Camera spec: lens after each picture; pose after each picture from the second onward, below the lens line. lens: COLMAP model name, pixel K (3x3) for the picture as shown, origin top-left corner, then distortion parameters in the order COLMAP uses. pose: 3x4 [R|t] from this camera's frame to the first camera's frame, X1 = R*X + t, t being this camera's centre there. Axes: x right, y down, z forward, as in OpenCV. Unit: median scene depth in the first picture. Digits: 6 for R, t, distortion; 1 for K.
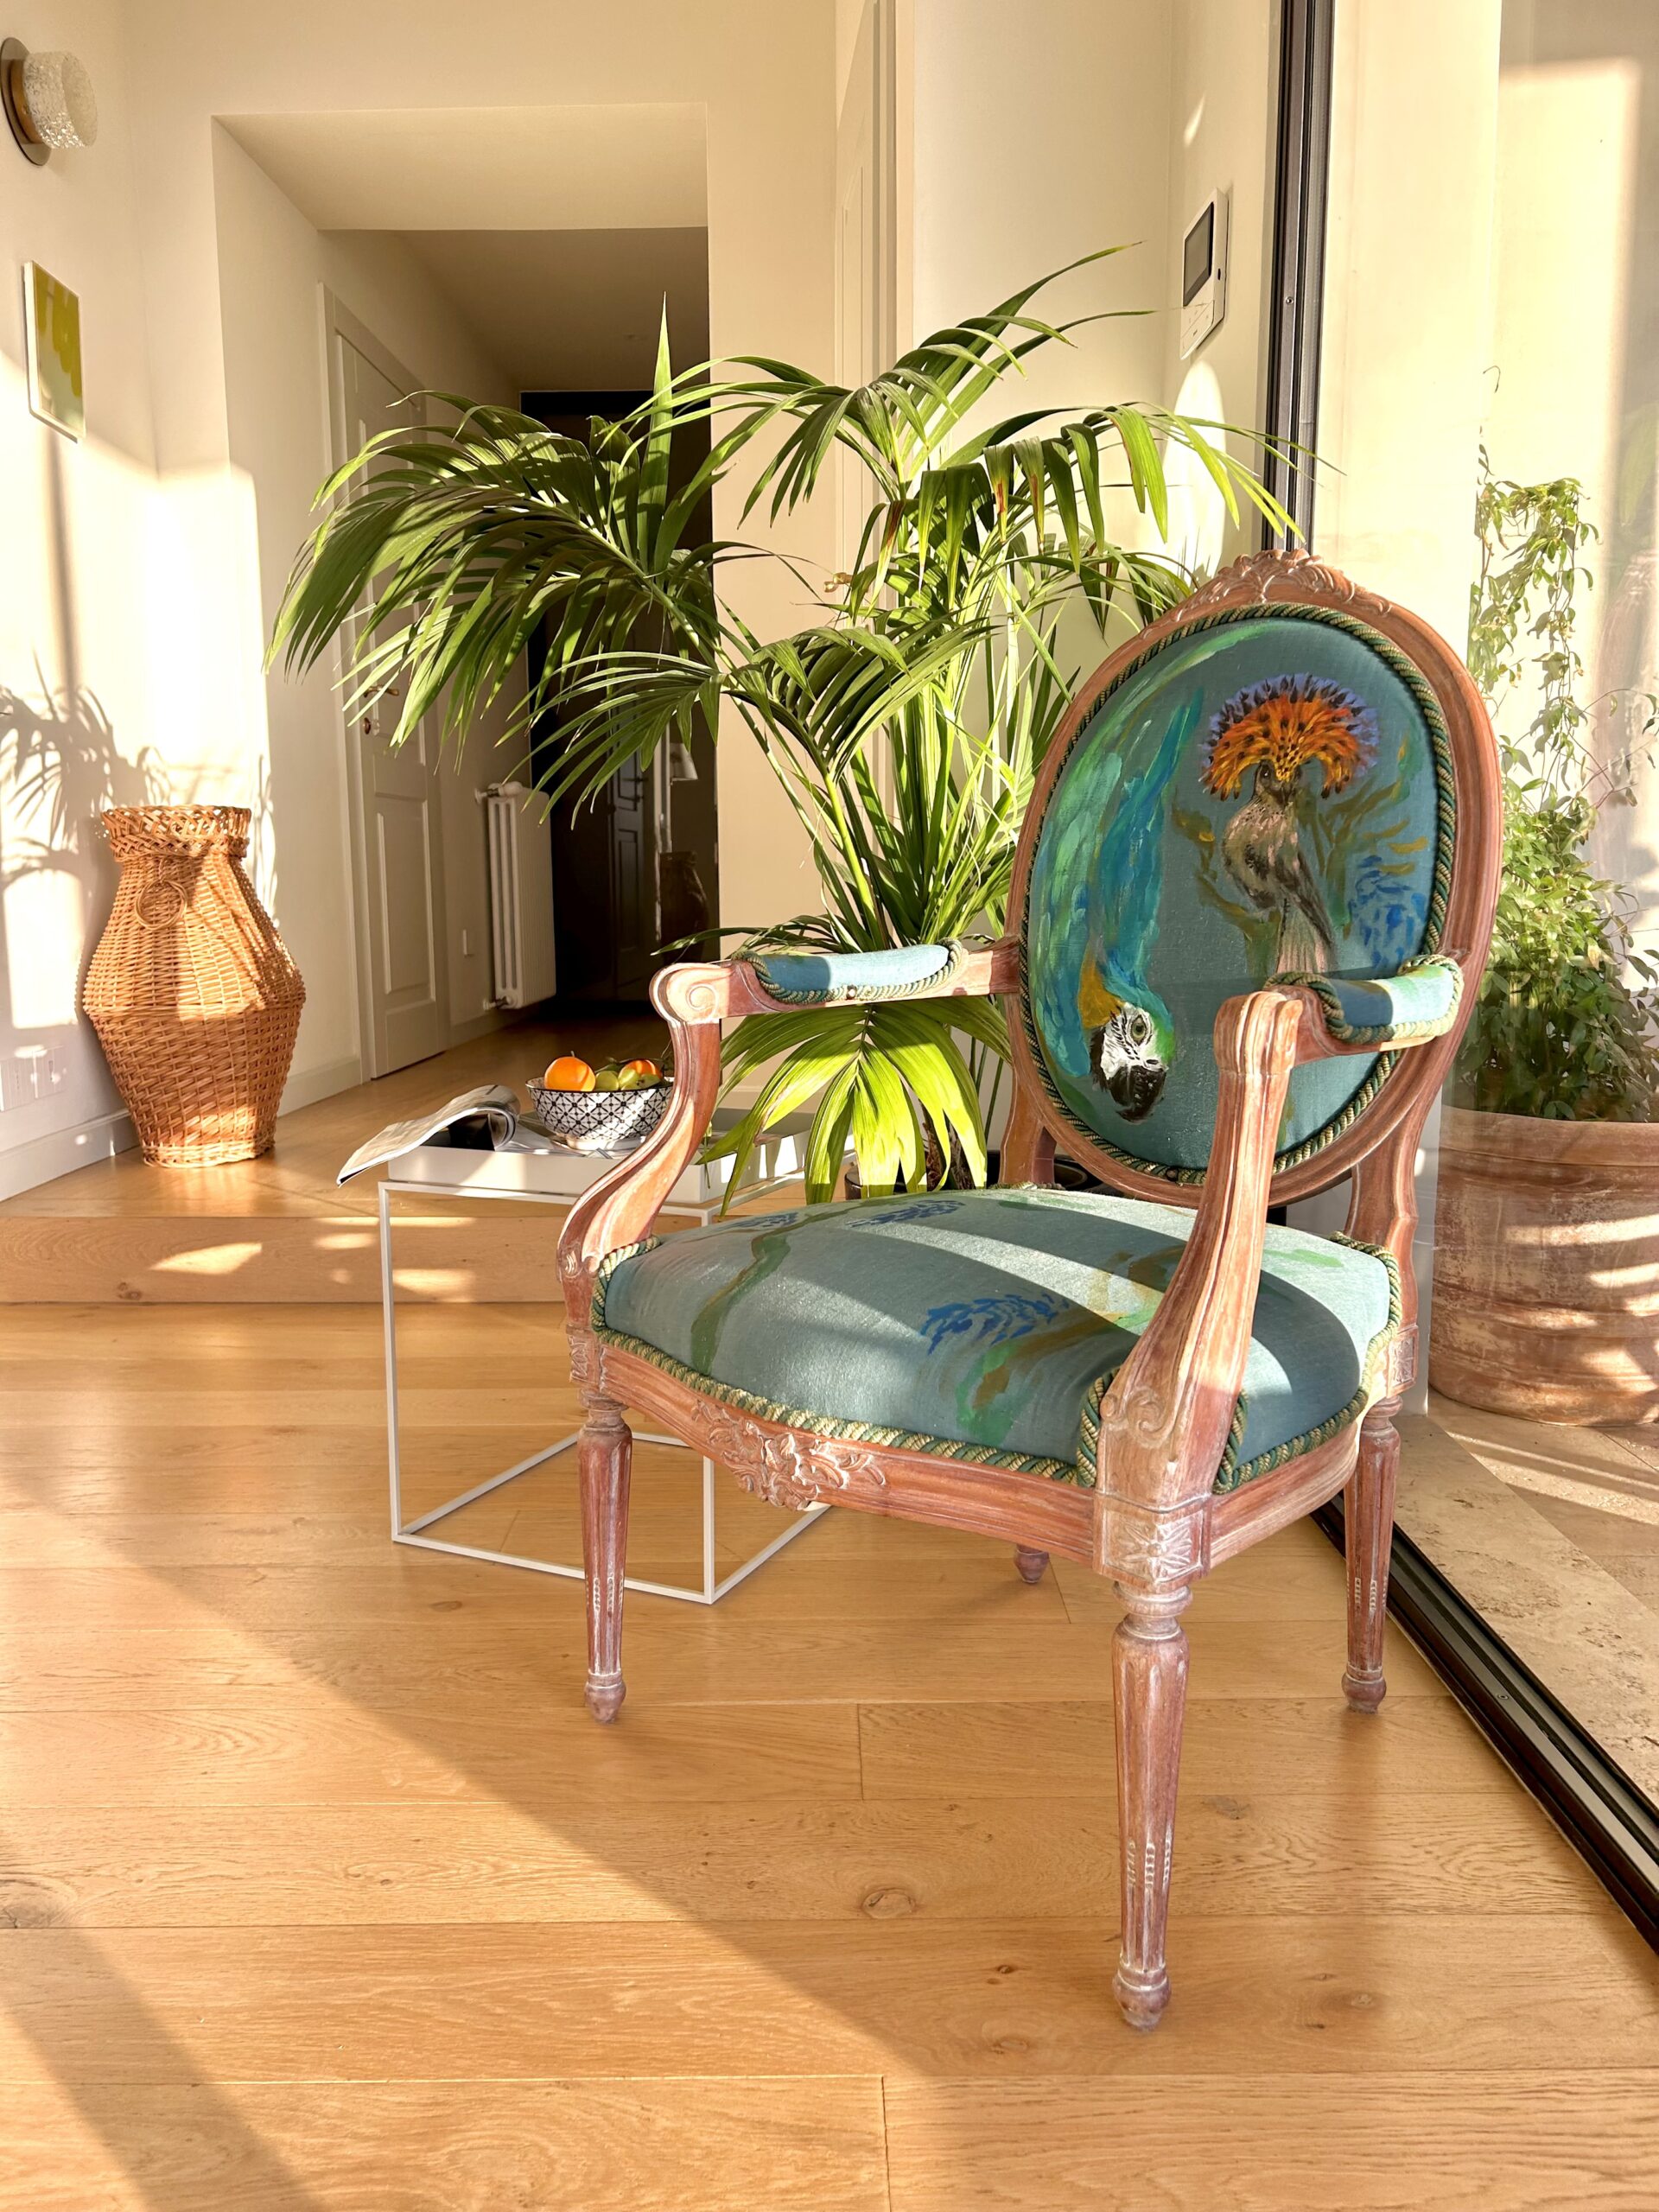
lens RADIAL K [[1684.1, 0, 822.0], [0, 1684.1, 1109.2], [0, 0, 1]] dist [0.064067, -0.065355]
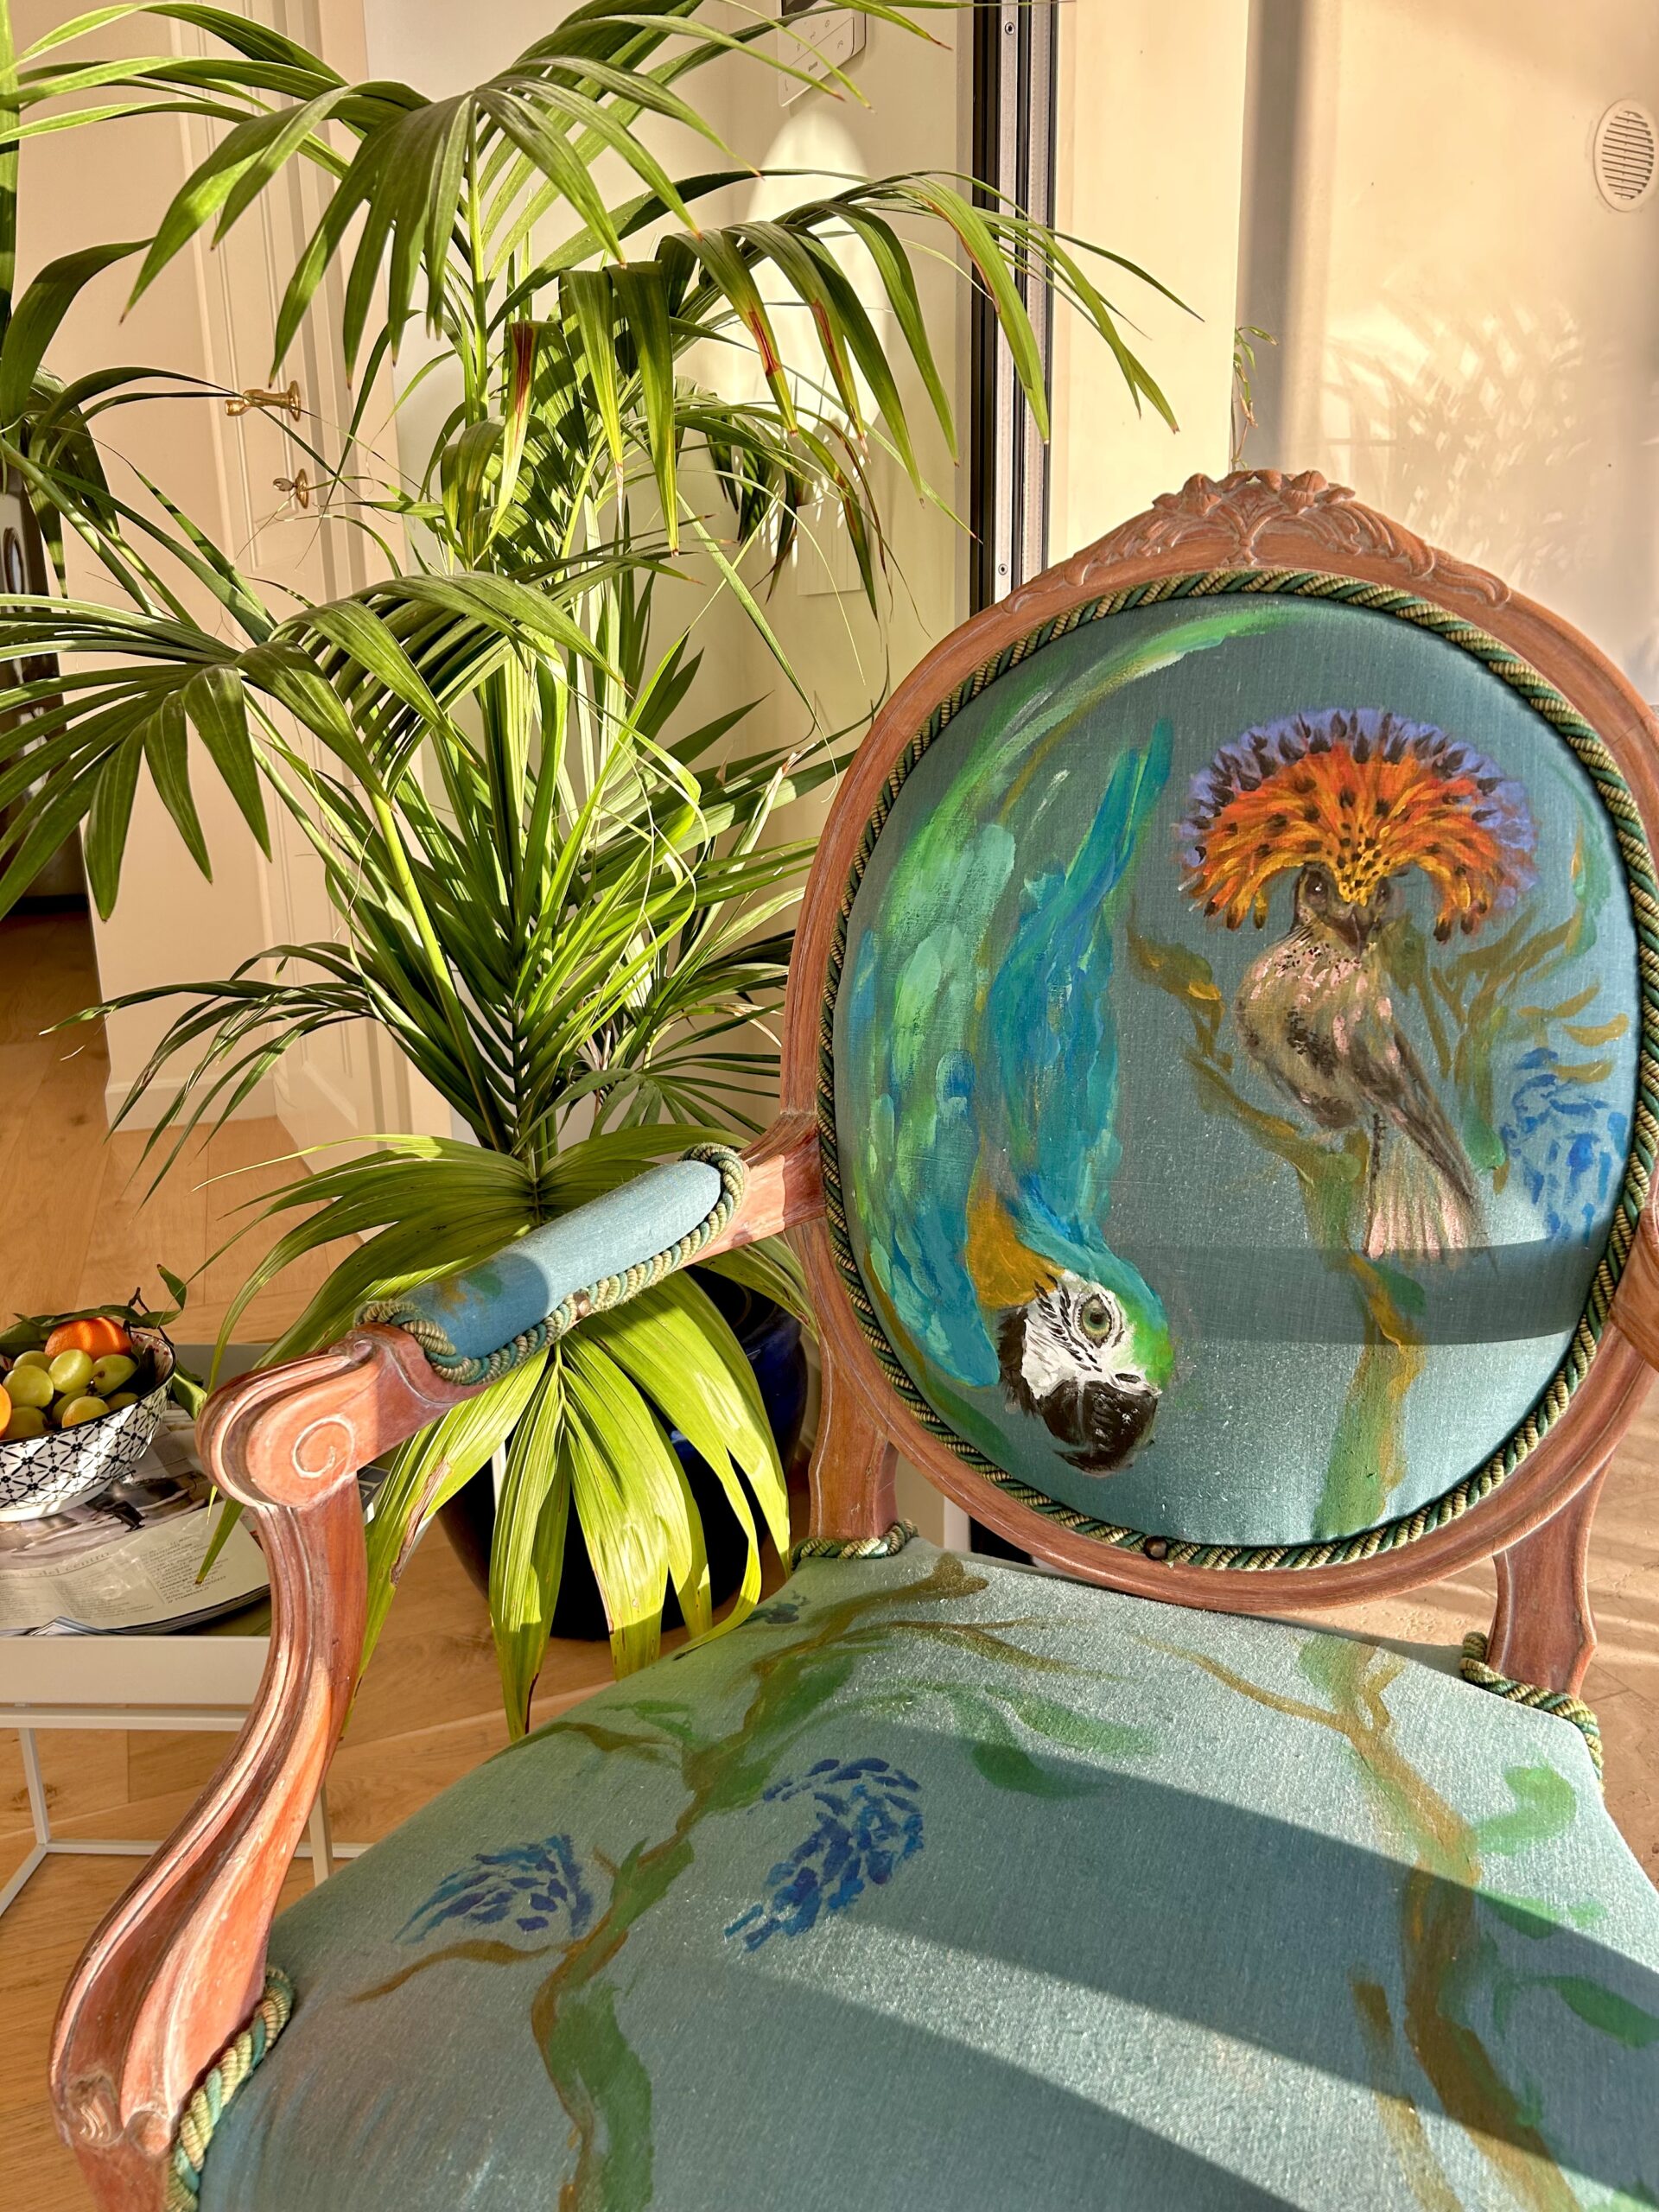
lens RADIAL K [[1684.1, 0, 837.4], [0, 1684.1, 1095.4], [0, 0, 1]] dist [0.064067, -0.065355]
pose [[0.926047, -0.107463, 0.361785, -0.097420], [0.068058, 0.990439, 0.119991, -0.203634], [-0.371220, -0.086495, 0.924507, 0.518259]]
